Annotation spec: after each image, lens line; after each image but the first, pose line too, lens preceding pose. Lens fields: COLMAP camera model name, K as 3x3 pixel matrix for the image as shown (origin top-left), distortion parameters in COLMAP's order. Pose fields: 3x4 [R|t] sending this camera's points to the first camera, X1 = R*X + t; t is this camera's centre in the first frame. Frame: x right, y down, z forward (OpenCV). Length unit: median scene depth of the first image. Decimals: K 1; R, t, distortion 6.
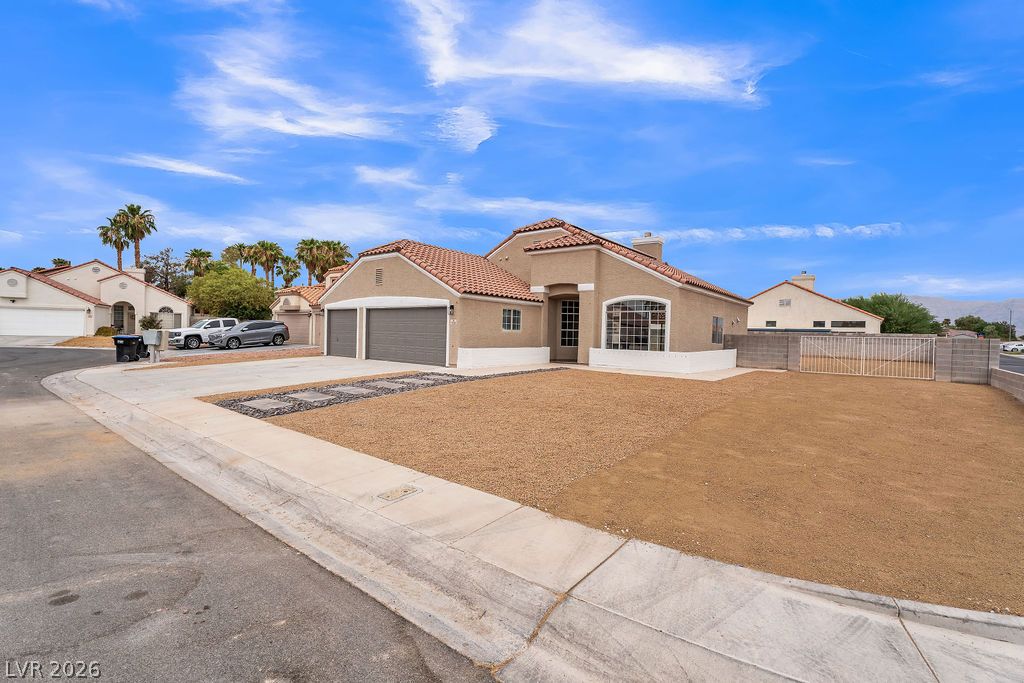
lens RADIAL K [[455.9, 0, 512.0], [0, 455.9, 341.5], [0, 0, 1]] dist [0.001732, 0.000209]
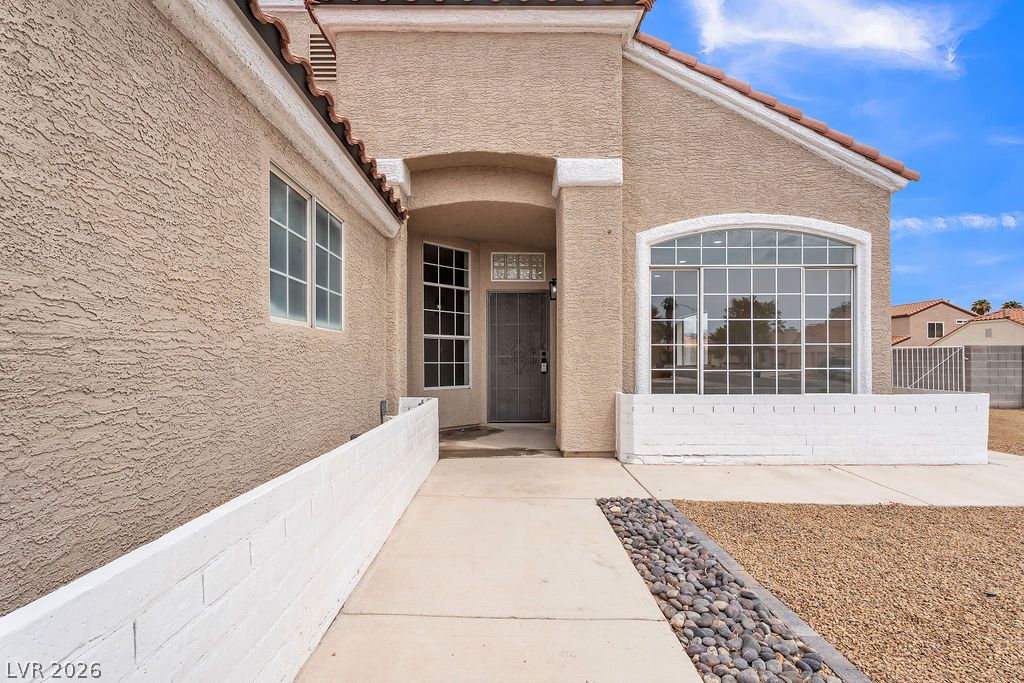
lens RADIAL K [[471.3, 0, 509.7], [0, 471.3, 357.5], [0, 0, 1]] dist [0.000380, 0.000107]
pose [[0.784817, -0.021886, 0.619341, -0.047921], [0.033867, 0.999397, -0.007599, -0.006693], [-0.618801, 0.026939, 0.785086, 0.746108]]
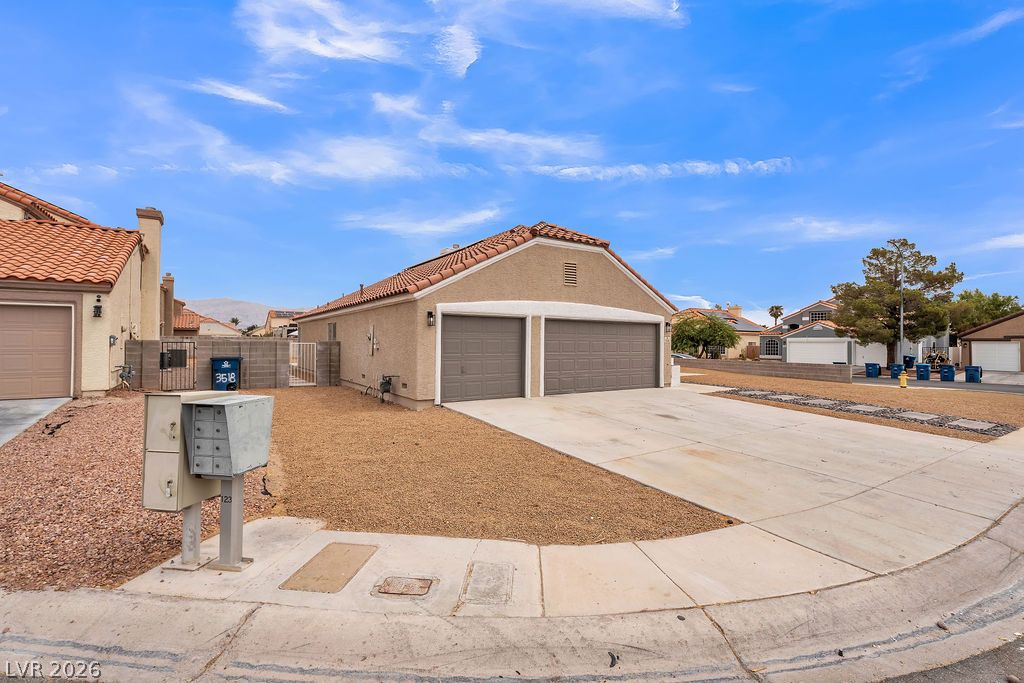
lens RADIAL K [[455.9, 0, 512.0], [0, 455.9, 341.5], [0, 0, 1]] dist [0.001732, 0.000209]
pose [[0.310843, -0.020762, 0.950234, -0.918702], [0.019947, 0.999684, 0.015318, -0.048400], [-0.950252, 0.014193, 0.311159, 0.812815]]
